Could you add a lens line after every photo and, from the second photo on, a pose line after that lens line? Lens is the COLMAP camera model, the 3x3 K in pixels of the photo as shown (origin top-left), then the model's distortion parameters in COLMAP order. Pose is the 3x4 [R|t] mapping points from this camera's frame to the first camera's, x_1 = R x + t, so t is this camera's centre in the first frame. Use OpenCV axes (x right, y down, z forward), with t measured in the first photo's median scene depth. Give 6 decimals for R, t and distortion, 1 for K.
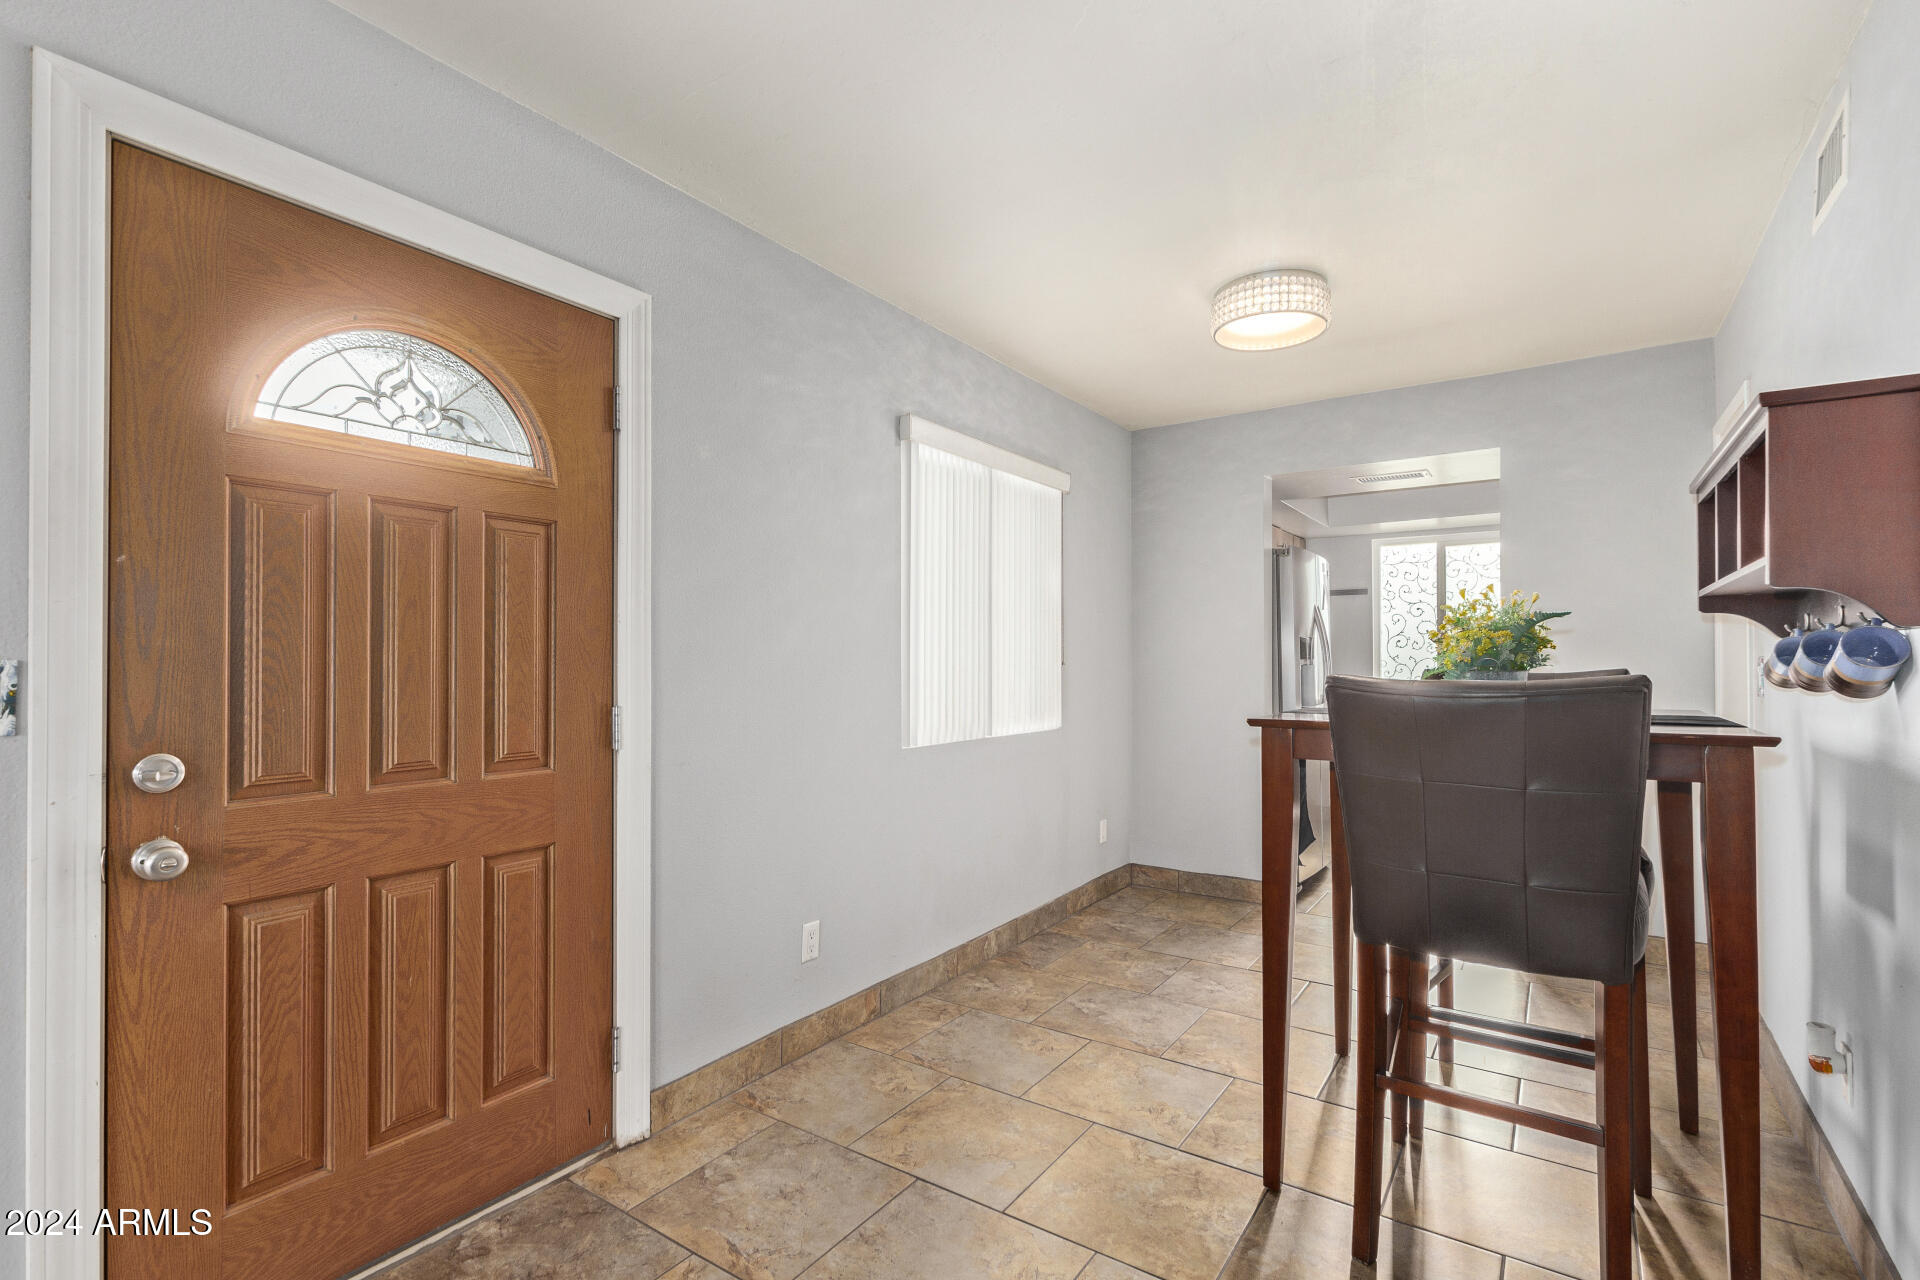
lens RADIAL K [[883.1, 0, 969.8], [0, 883.1, 649.8], [0, 0, 1]] dist [0.006795, -0.001833]
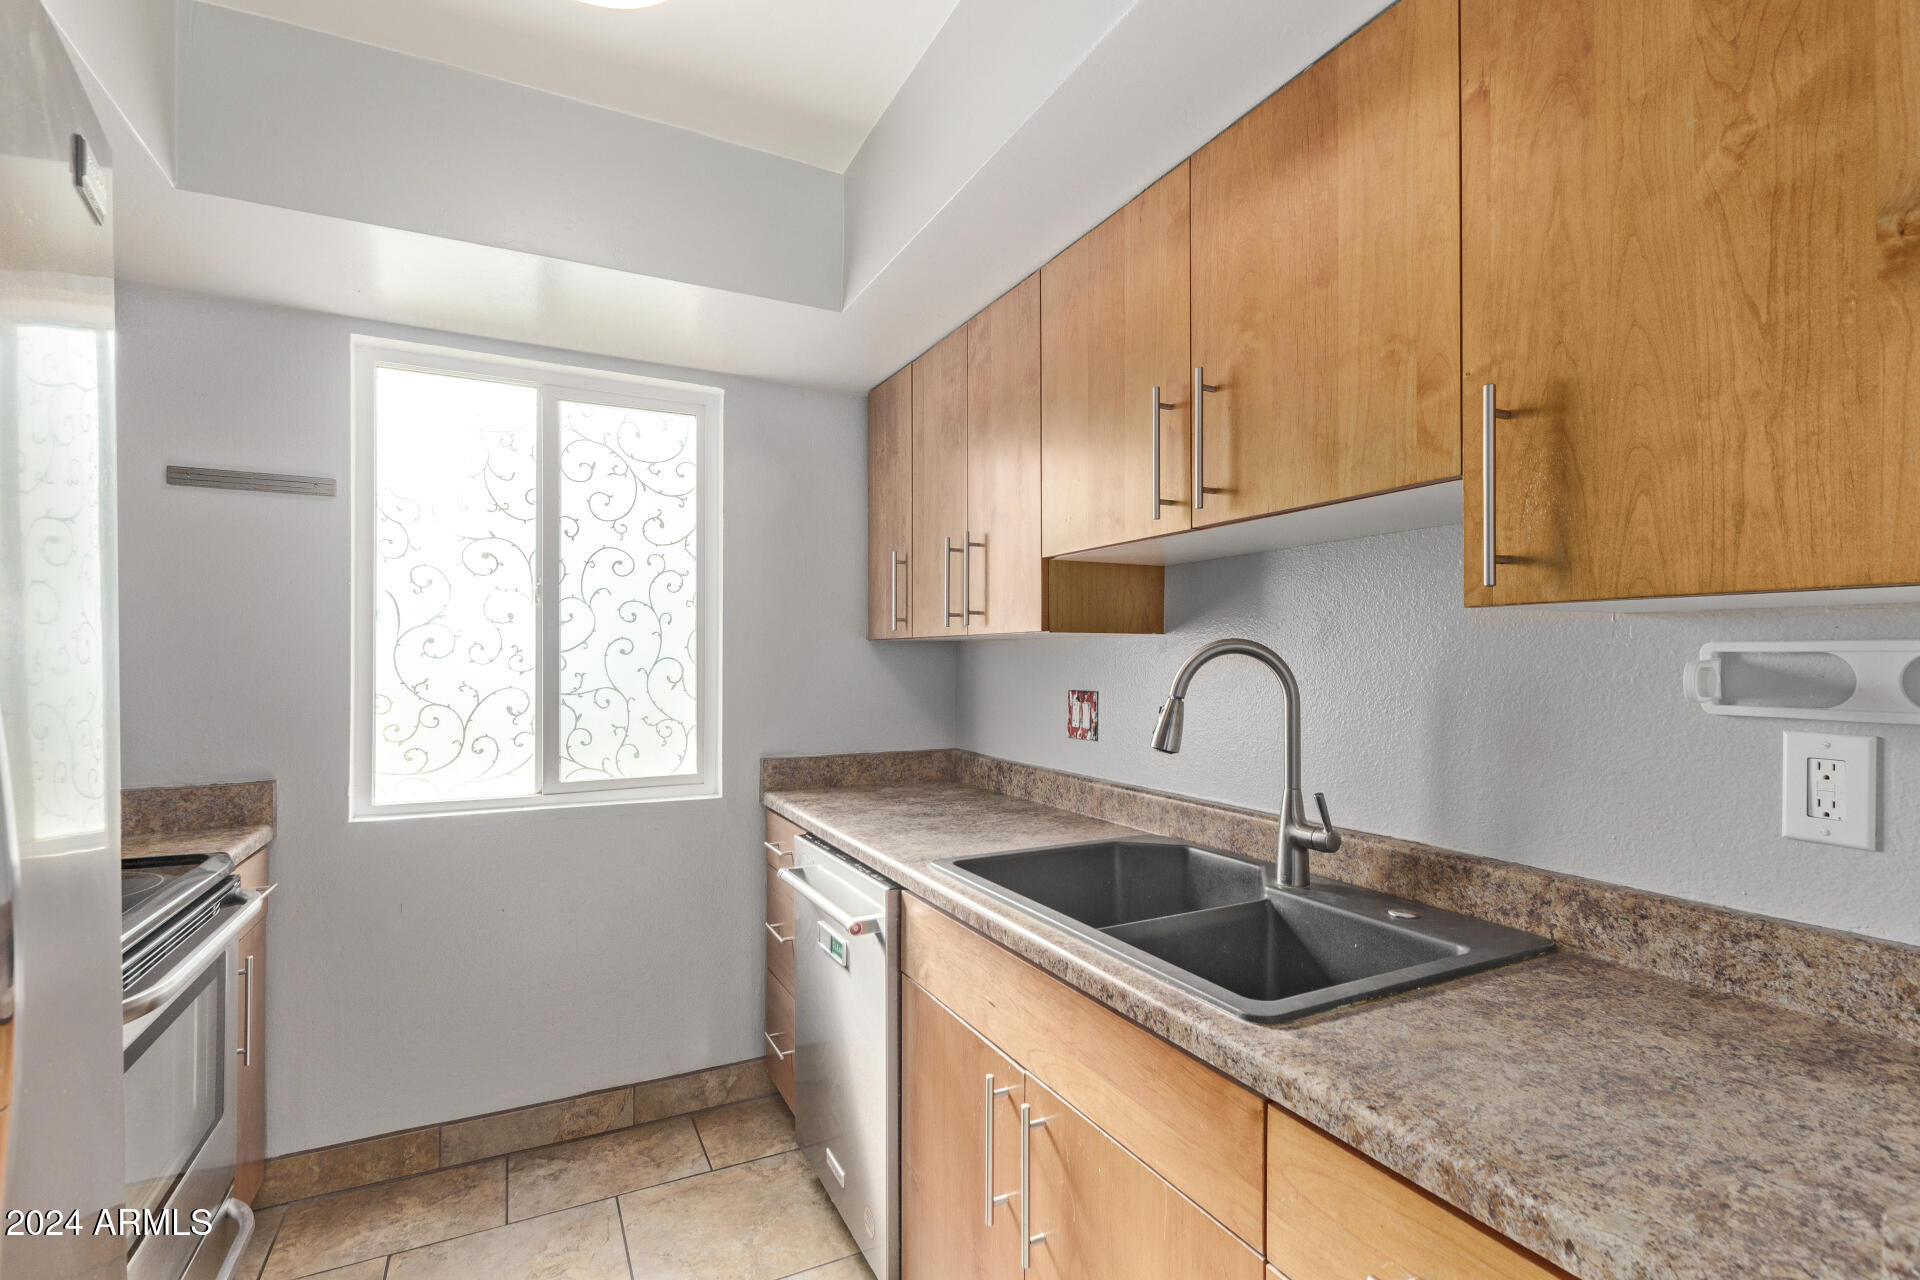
lens RADIAL K [[883.1, 0, 969.8], [0, 883.1, 649.8], [0, 0, 1]] dist [0.006795, -0.001833]
pose [[0.482632, 0.010735, 0.875757, 0.813227], [-0.009445, 0.999931, -0.007052, -0.016245], [-0.875772, -0.004868, 0.482700, 1.869747]]
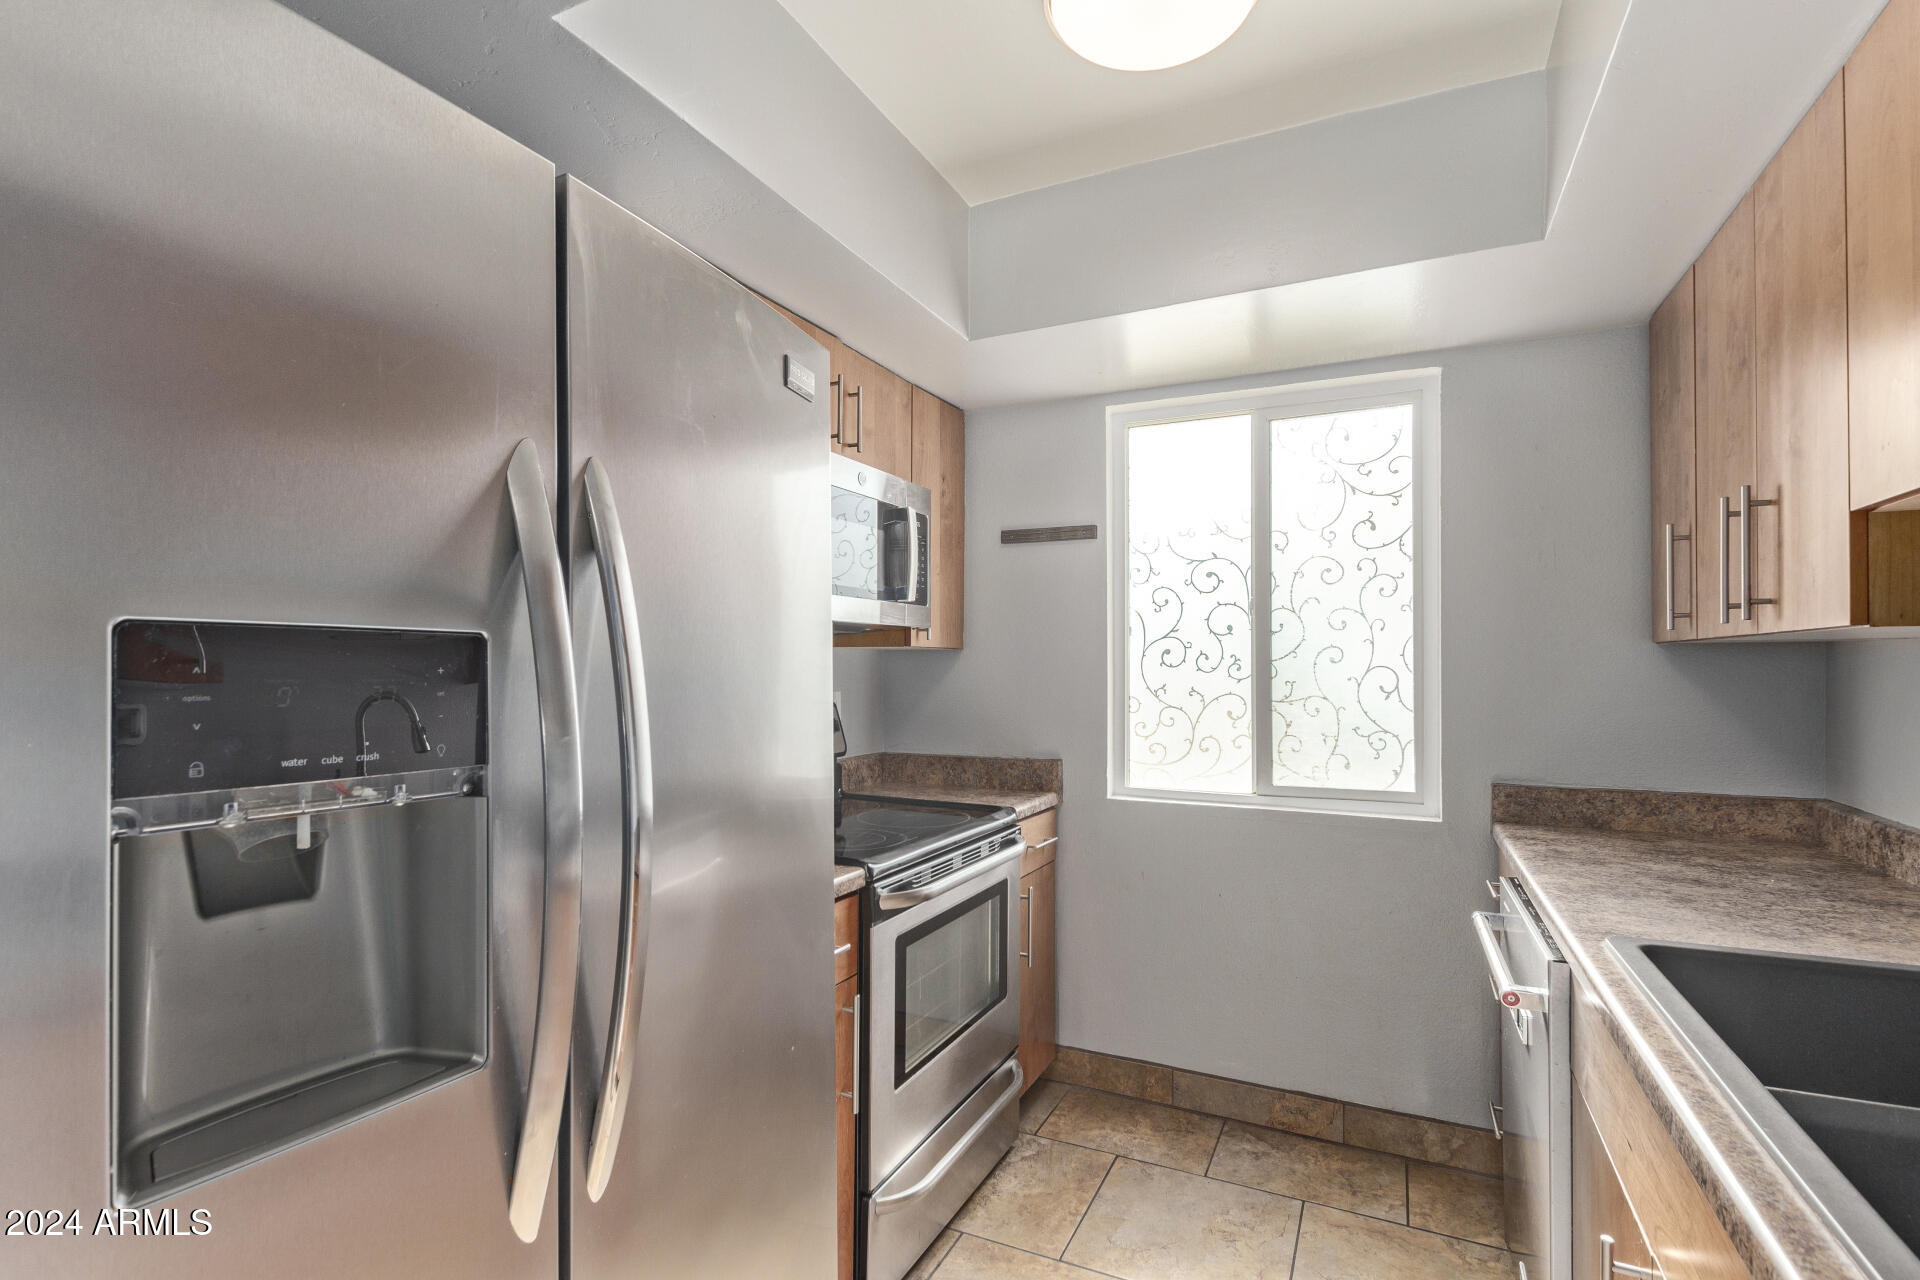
lens RADIAL K [[887.6, 0, 961.3], [0, 887.6, 657.9], [0, 0, 1]] dist [0.011316, -0.006043]
pose [[0.988901, 0.003045, 0.148544, 0.959550], [-0.003017, 0.999995, -0.000412, -0.018702], [-0.148545, -0.000041, 0.988906, 1.758794]]
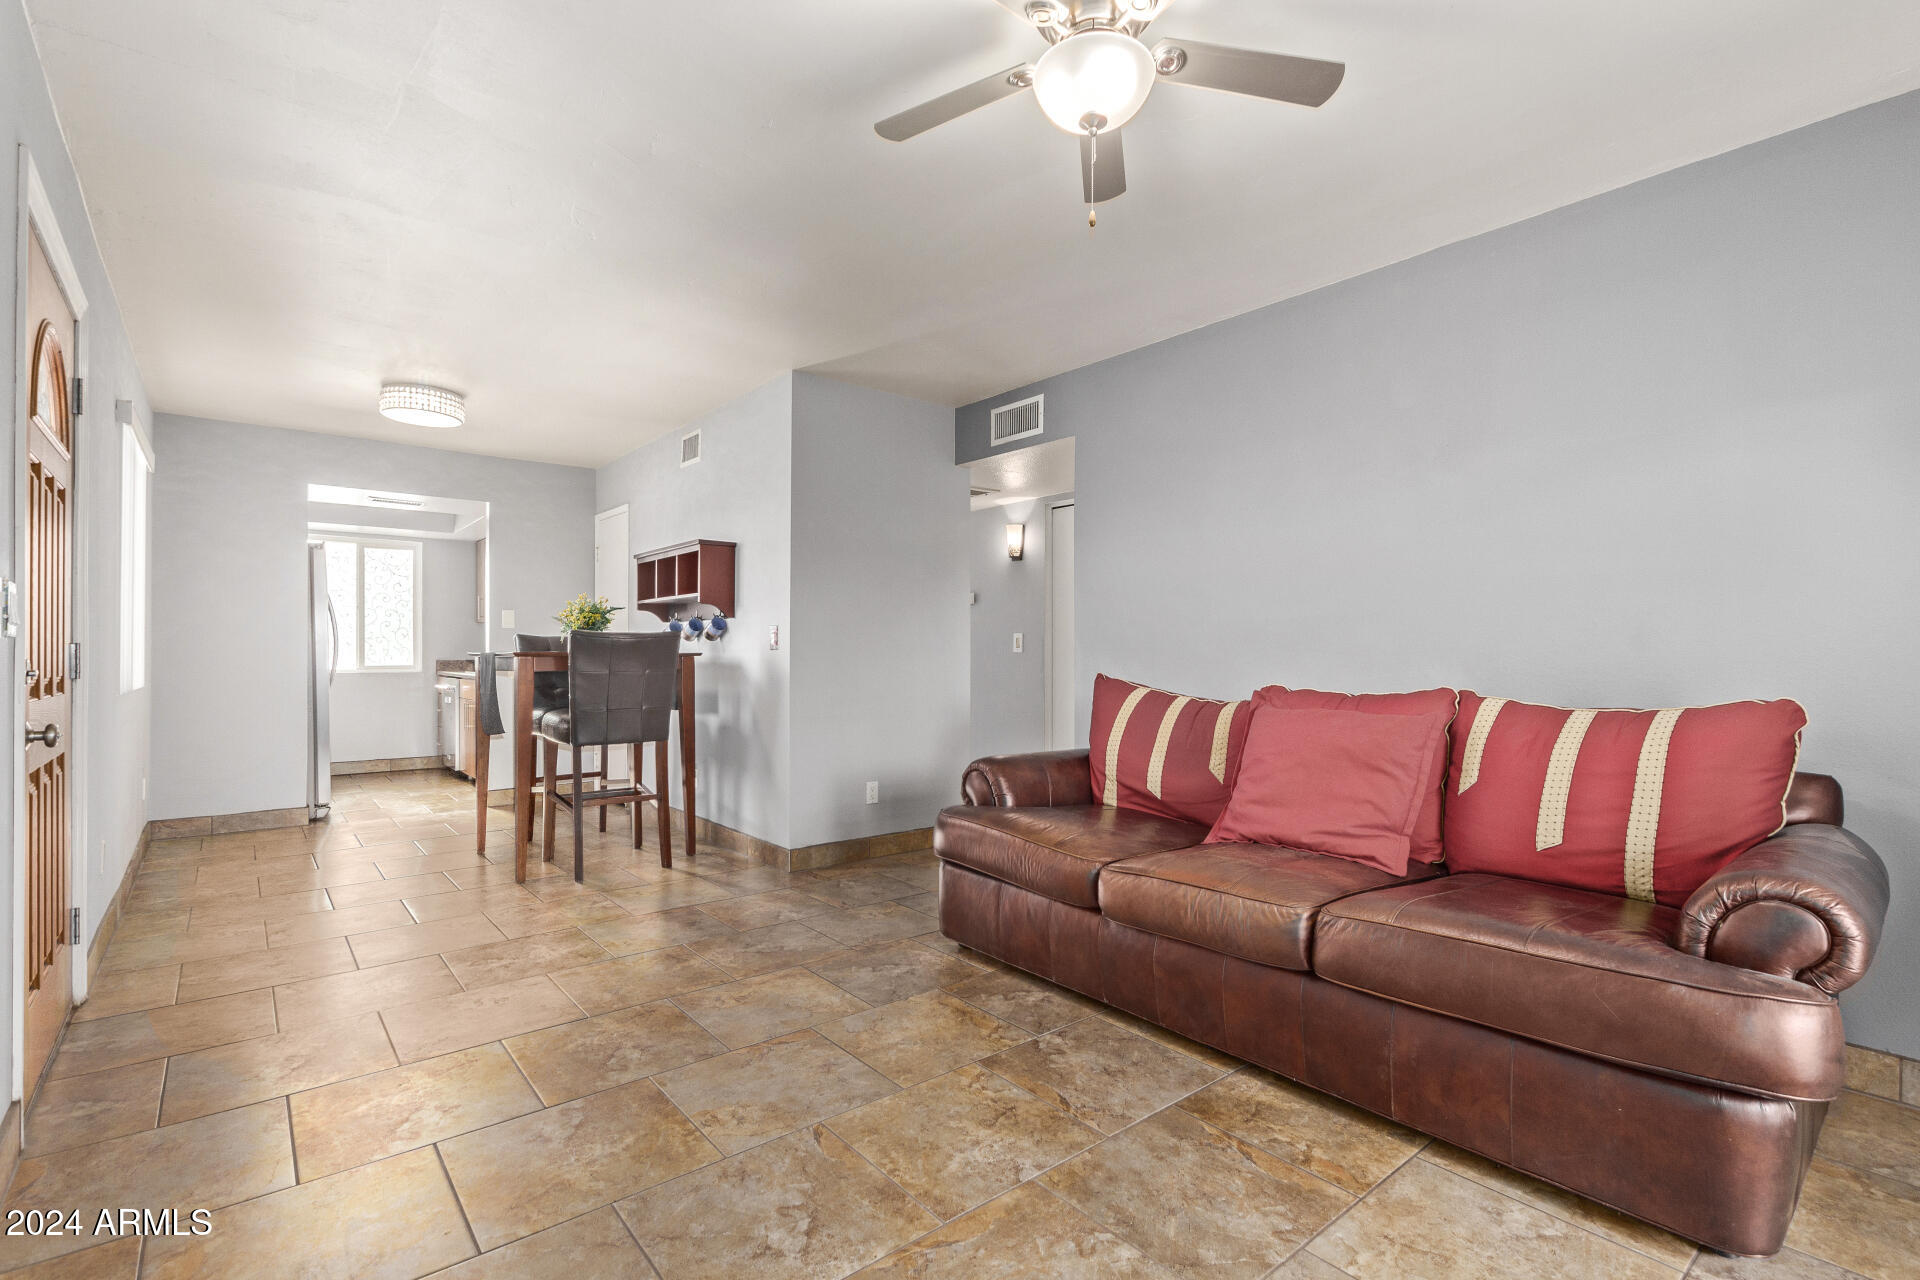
lens RADIAL K [[883.1, 0, 969.8], [0, 883.1, 649.8], [0, 0, 1]] dist [0.006795, -0.001833]
pose [[0.278016, 0.006393, 0.960555, -1.244814], [-0.012979, 0.999912, -0.002898, 0.060467], [-0.960489, -0.011661, 0.278075, -0.518396]]
